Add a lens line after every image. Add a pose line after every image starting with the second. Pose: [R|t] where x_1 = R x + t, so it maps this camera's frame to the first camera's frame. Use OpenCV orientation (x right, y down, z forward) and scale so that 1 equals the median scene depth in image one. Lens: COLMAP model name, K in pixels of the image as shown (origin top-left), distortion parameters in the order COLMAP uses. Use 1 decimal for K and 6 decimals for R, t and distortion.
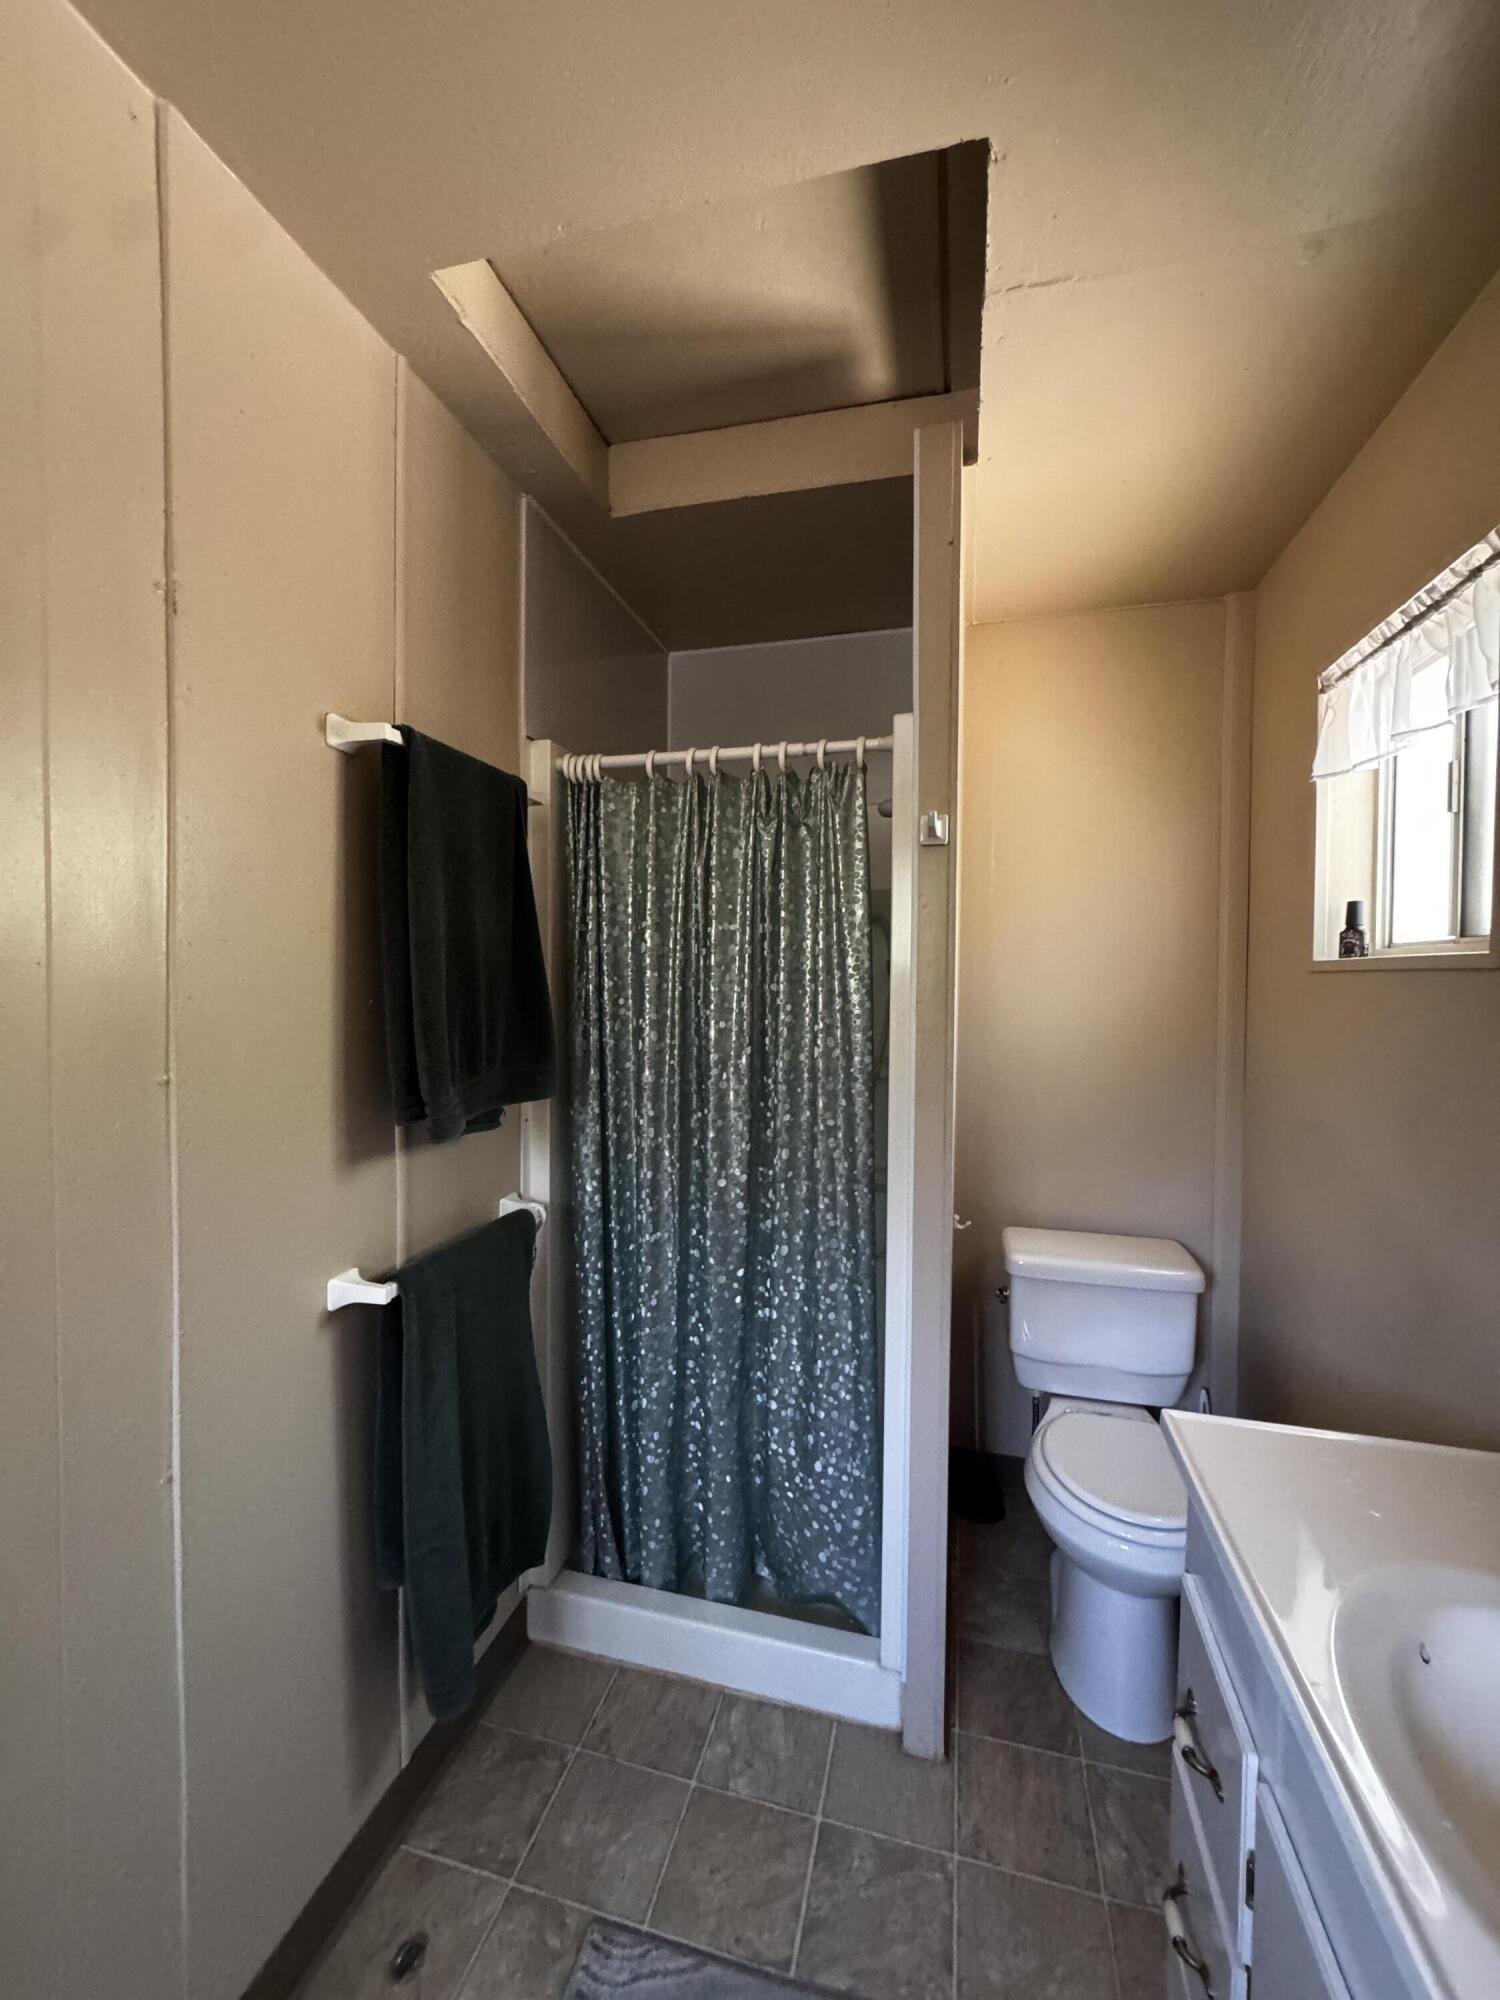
lens RADIAL K [[794.2, 0, 751.4], [0, 794.2, 999.9], [0, 0, 1]] dist [-0.002707, -0.000315]
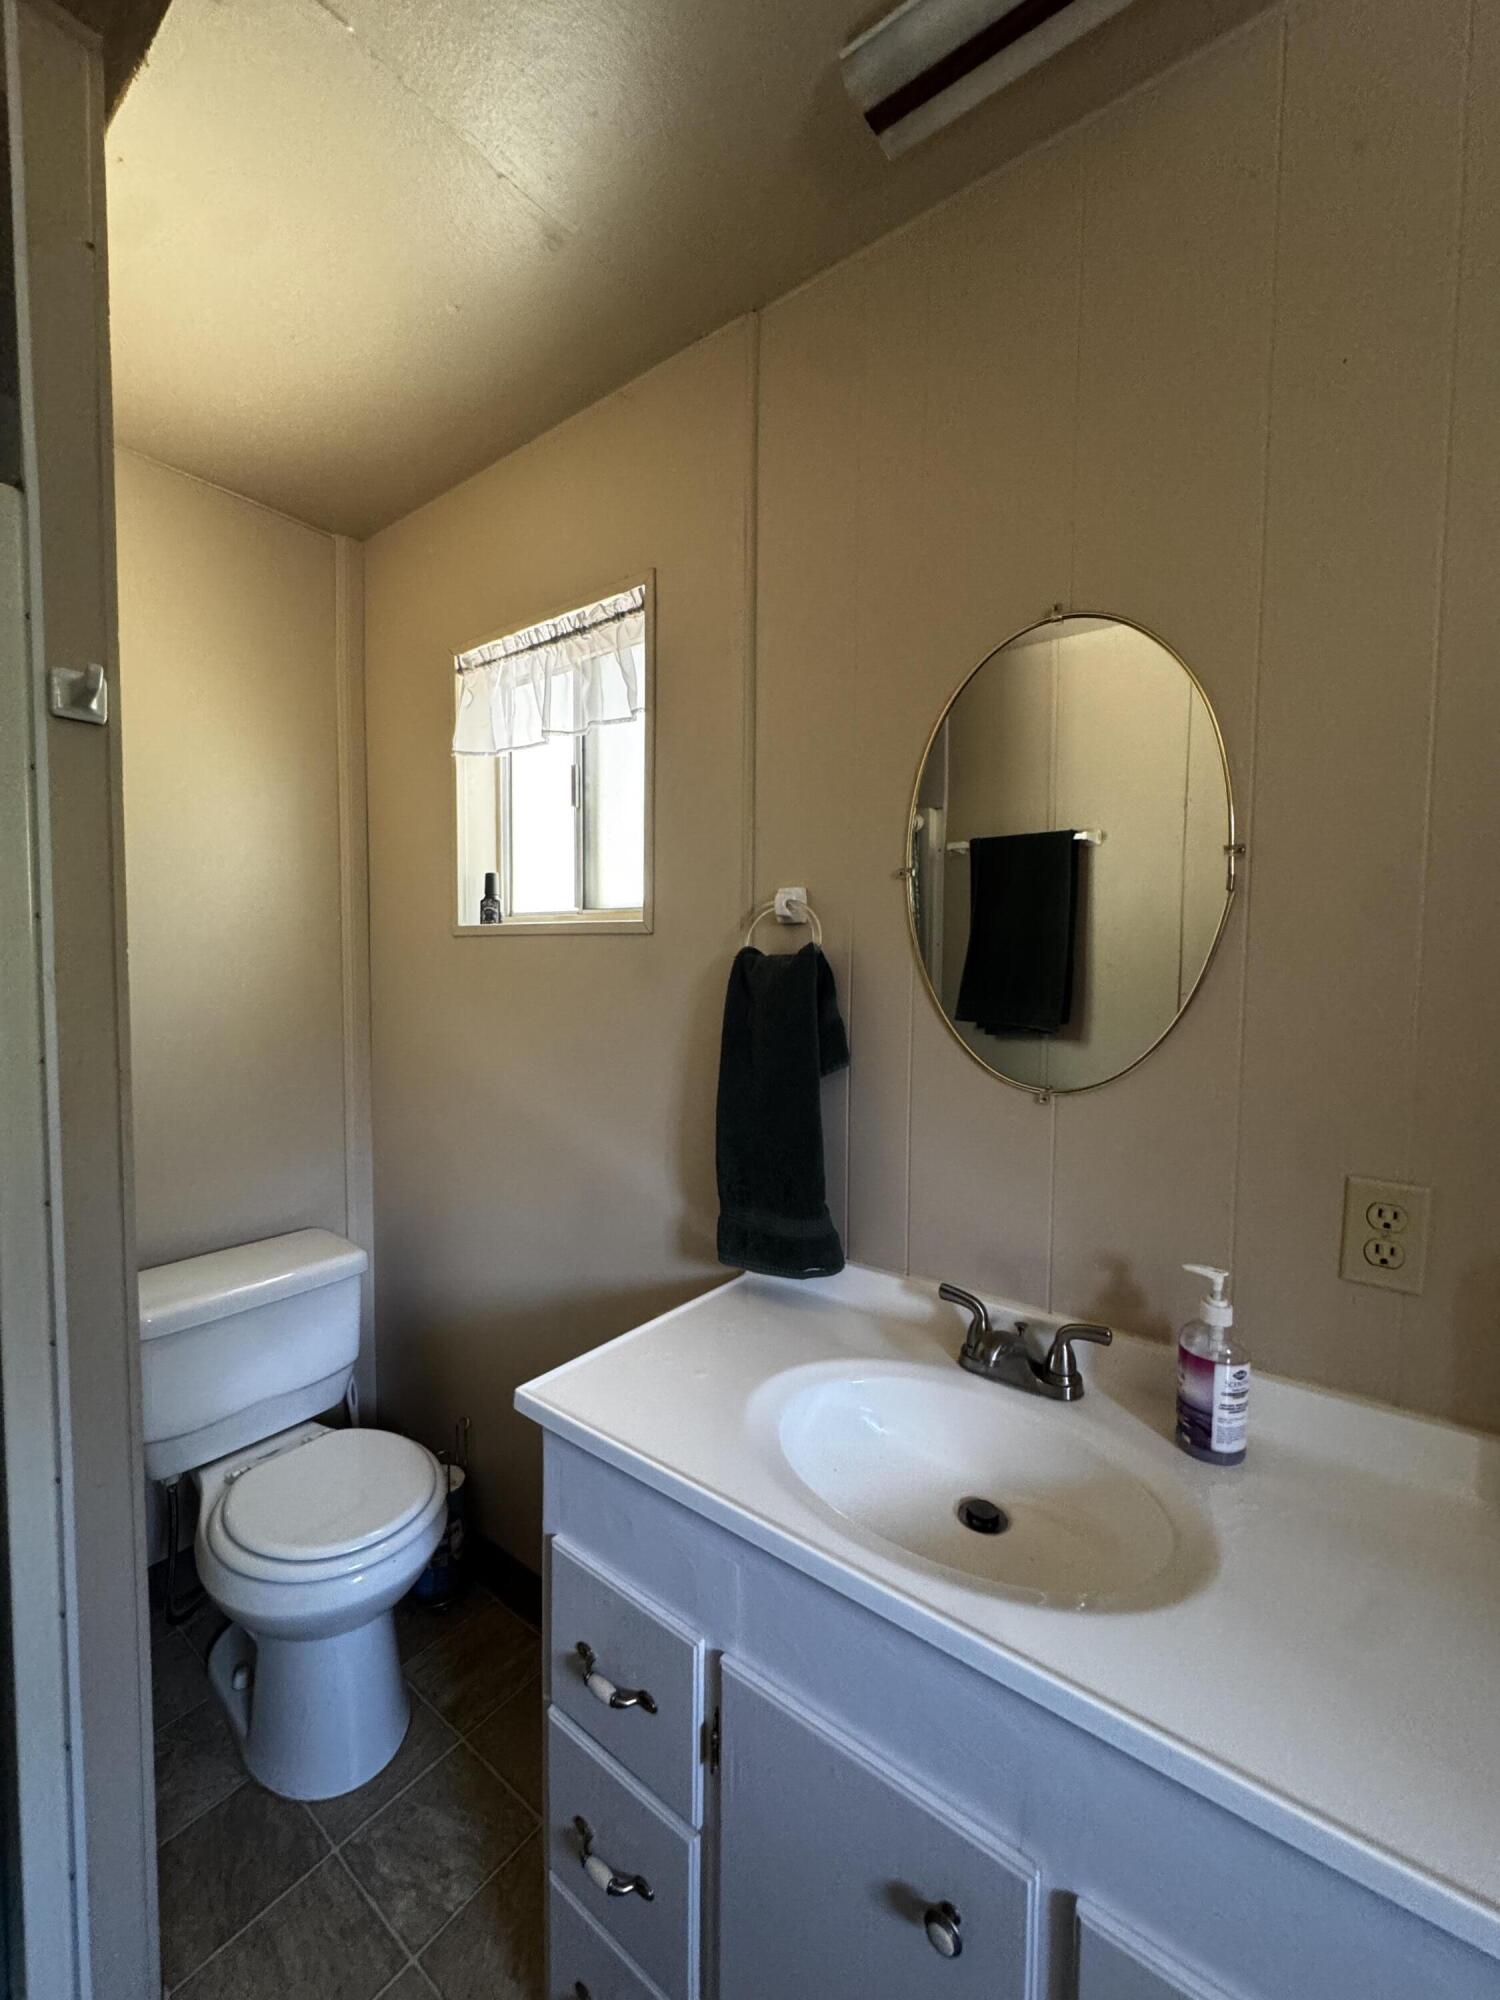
lens RADIAL K [[794.2, 0, 751.4], [0, 794.2, 999.9], [0, 0, 1]] dist [-0.002707, -0.000315]
pose [[0.380123, -0.055613, 0.923263, -0.140876], [0.023904, 0.998448, 0.050301, 0.006336], [-0.924627, 0.002949, 0.380862, 0.234036]]
